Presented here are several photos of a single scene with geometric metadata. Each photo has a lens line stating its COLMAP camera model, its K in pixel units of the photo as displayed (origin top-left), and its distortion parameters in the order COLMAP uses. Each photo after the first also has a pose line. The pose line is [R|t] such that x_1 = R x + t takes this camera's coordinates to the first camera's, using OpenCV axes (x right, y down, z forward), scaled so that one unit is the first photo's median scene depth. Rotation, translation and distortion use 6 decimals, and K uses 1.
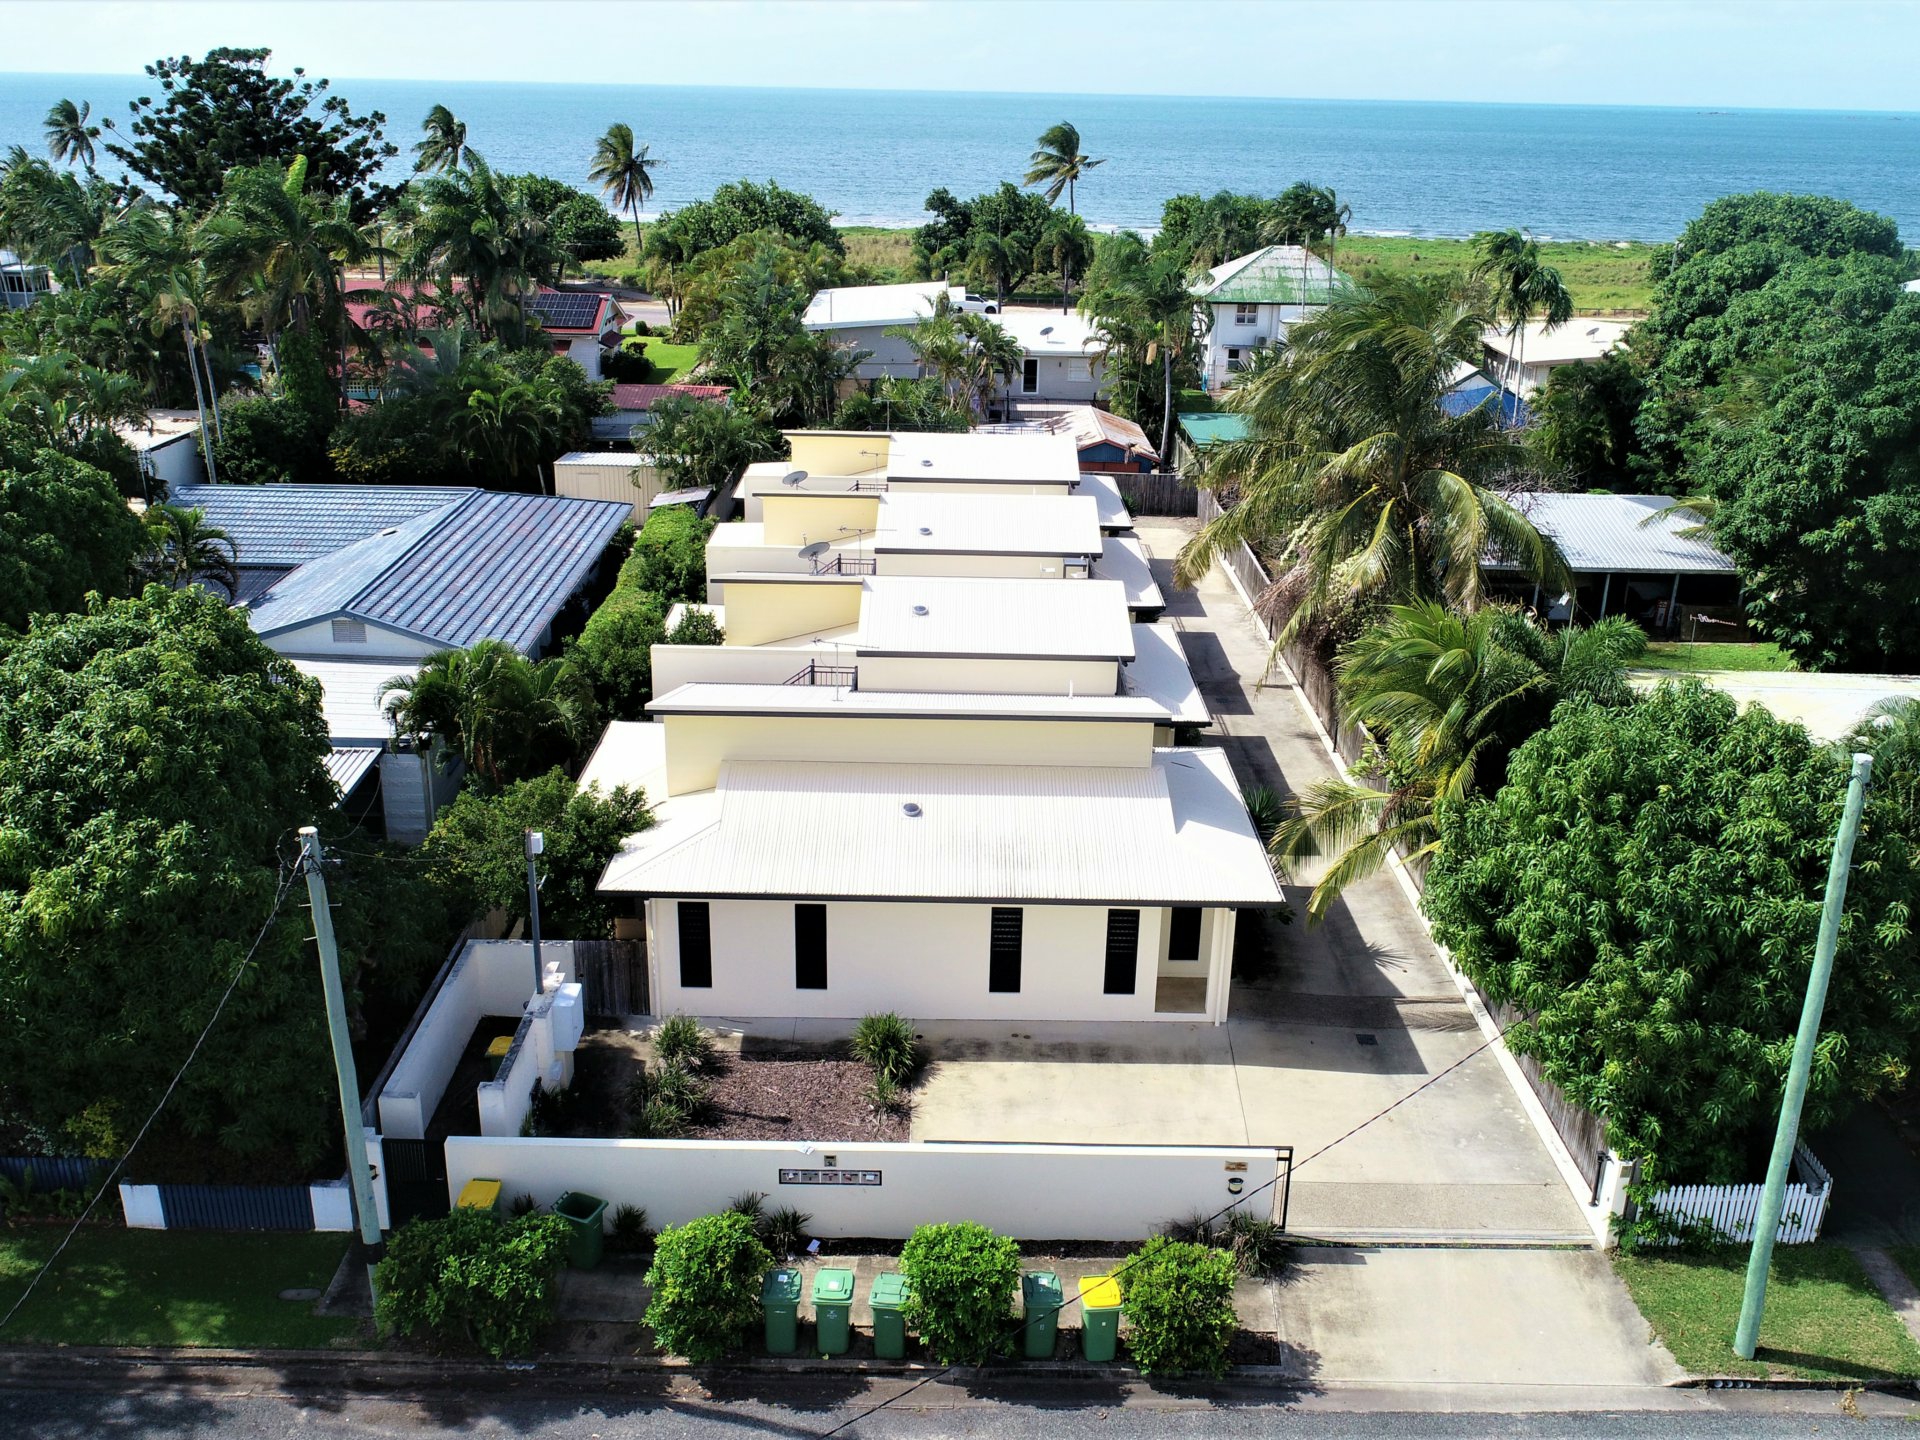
lens RADIAL K [[1689.9, 0, 957.7], [0, 1689.9, 722.6], [0, 0, 1]] dist [-0.002624, -0.002839]
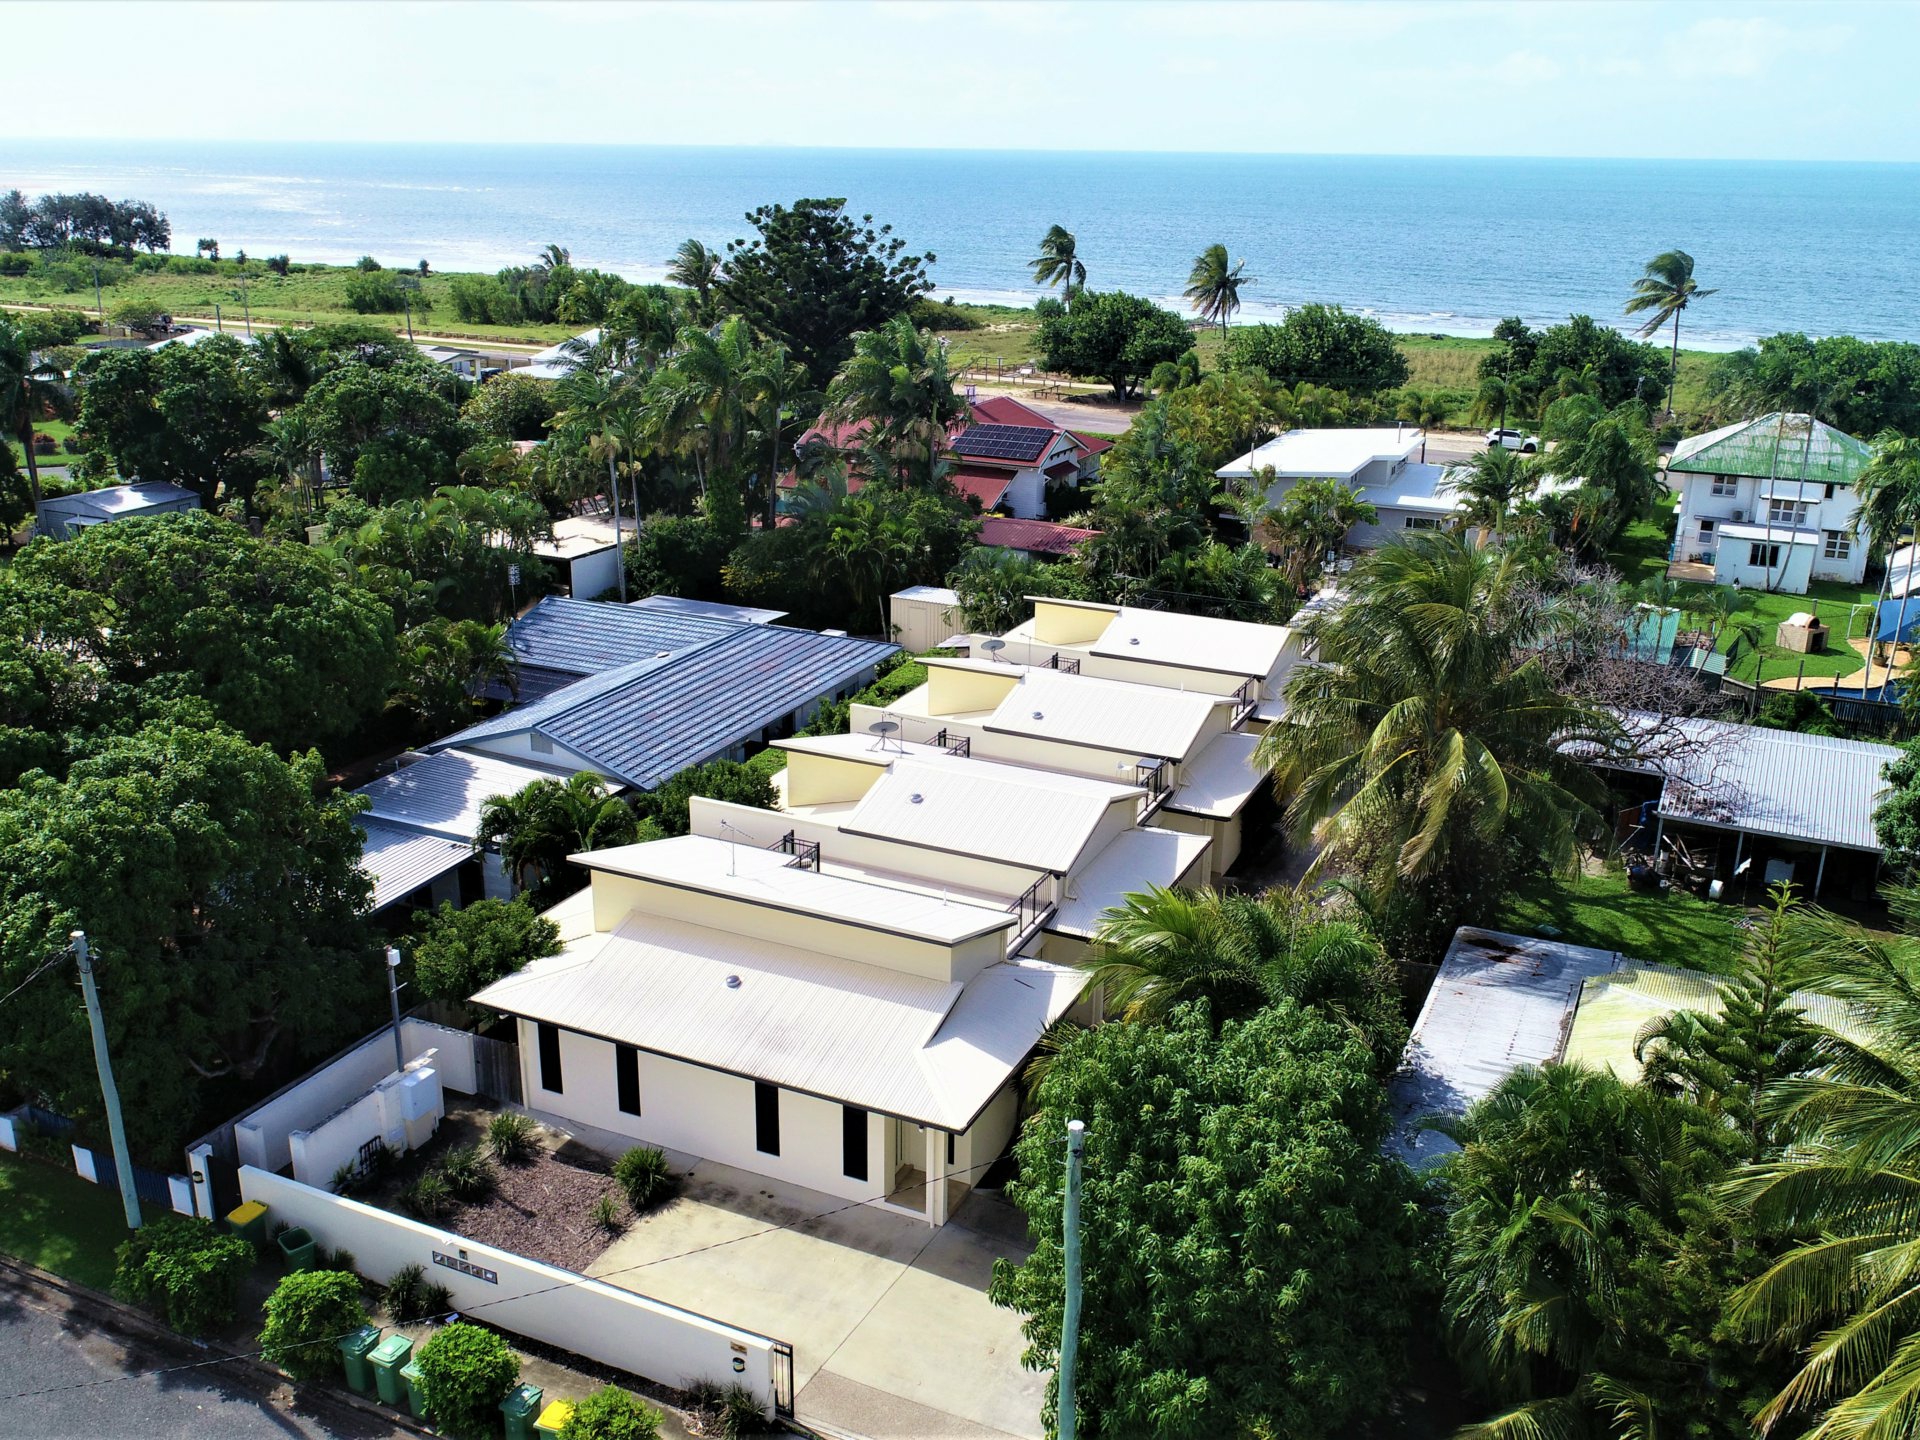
lens RADIAL K [[1689.9, 0, 959.1], [0, 1689.9, 716.9], [0, 0, 1]] dist [-0.002624, -0.002839]
pose [[0.906500, 0.127020, -0.402645, 0.573241], [-0.143772, 0.989544, -0.011517, -0.141699], [0.396972, 0.068330, 0.915284, -0.029526]]
